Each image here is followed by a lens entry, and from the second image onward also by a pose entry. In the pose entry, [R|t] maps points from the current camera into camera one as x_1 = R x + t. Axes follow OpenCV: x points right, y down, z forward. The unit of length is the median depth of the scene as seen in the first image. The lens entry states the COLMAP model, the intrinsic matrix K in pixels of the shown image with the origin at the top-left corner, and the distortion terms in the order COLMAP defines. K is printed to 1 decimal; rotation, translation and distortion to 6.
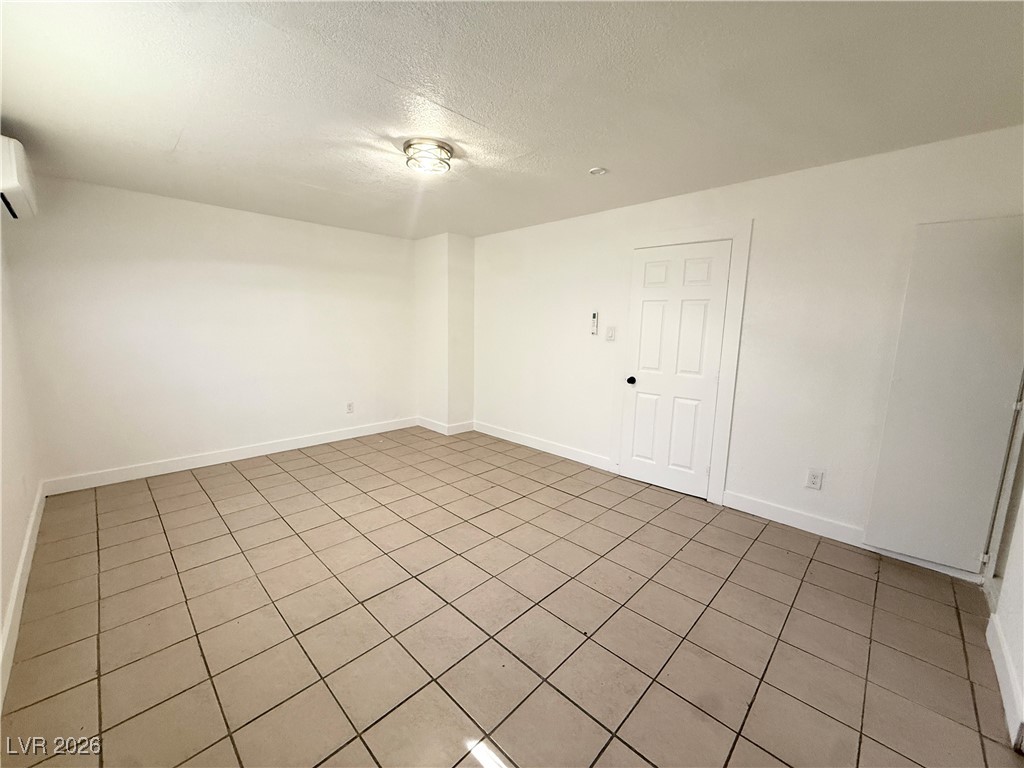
lens RADIAL K [[408.7, 0, 508.7], [0, 408.7, 385.2], [0, 0, 1]] dist [0.003314, 0.000109]
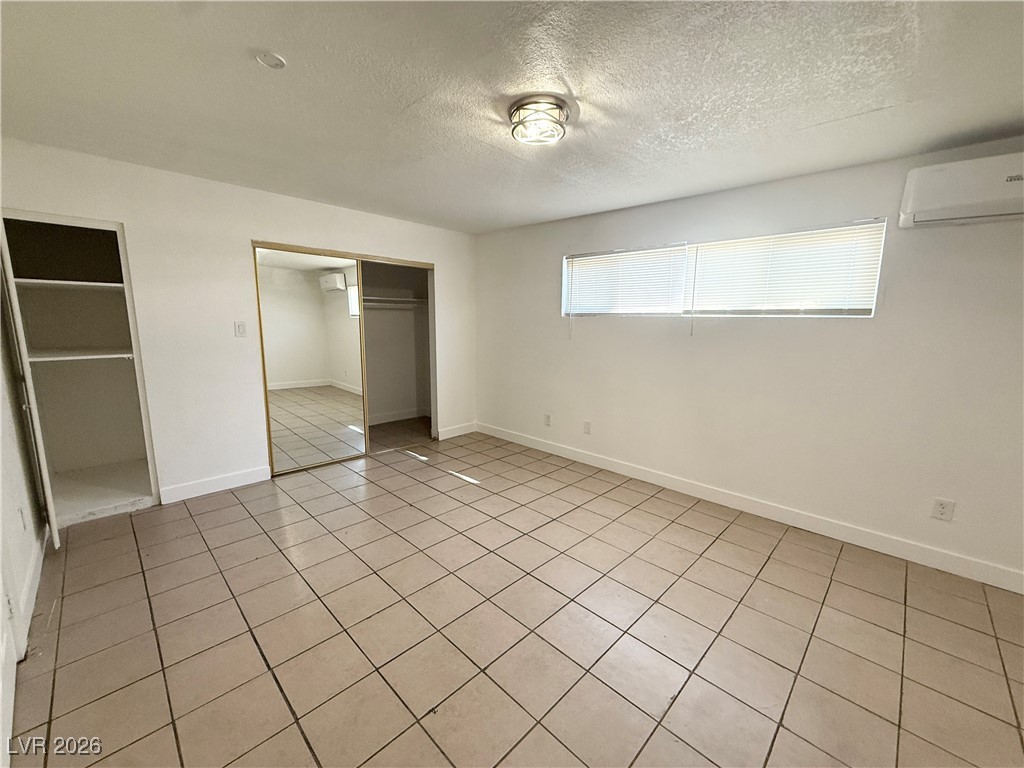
lens RADIAL K [[408.7, 0, 511.4], [0, 408.7, 383.9], [0, 0, 1]] dist [0.003314, 0.000109]
pose [[-0.999390, -0.033055, -0.011267, -0.103240], [-0.034916, 0.952290, 0.303189, -0.214556], [0.000708, 0.303398, -0.952864, 1.316073]]
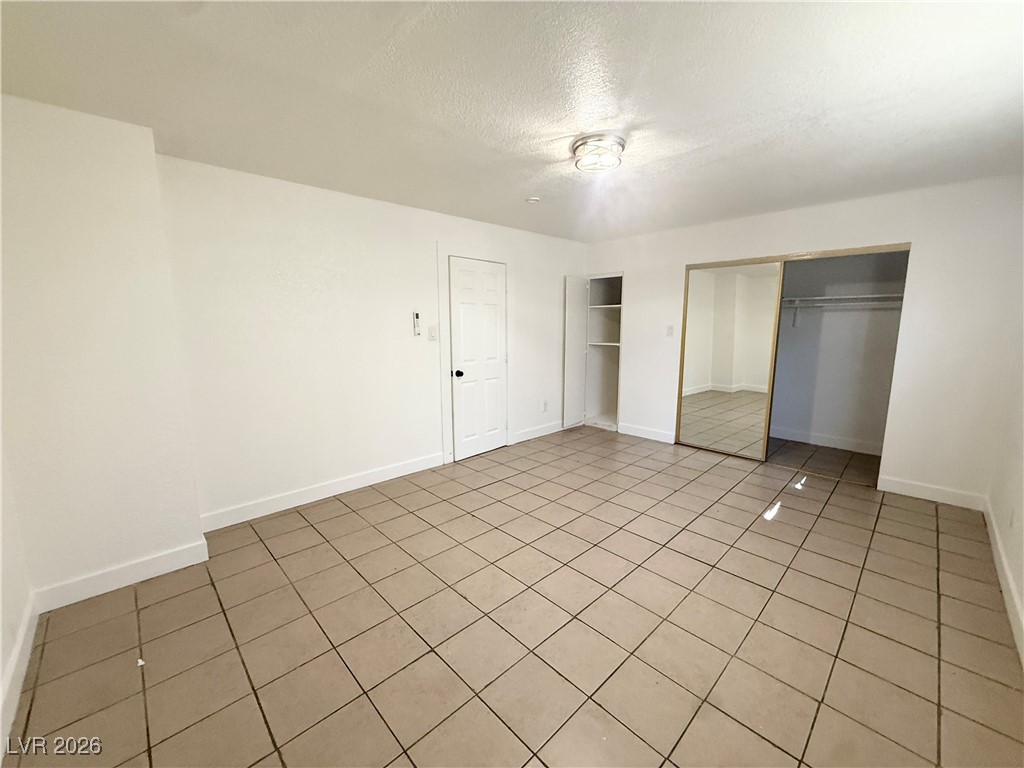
lens RADIAL K [[408.7, 0, 512.3], [0, 408.7, 385.8], [0, 0, 1]] dist [0.003314, 0.000109]
pose [[0.016278, -0.171643, 0.985025, -0.845958], [0.151846, 0.974153, 0.167240, -0.151284], [-0.988270, 0.146850, 0.041920, 0.847619]]
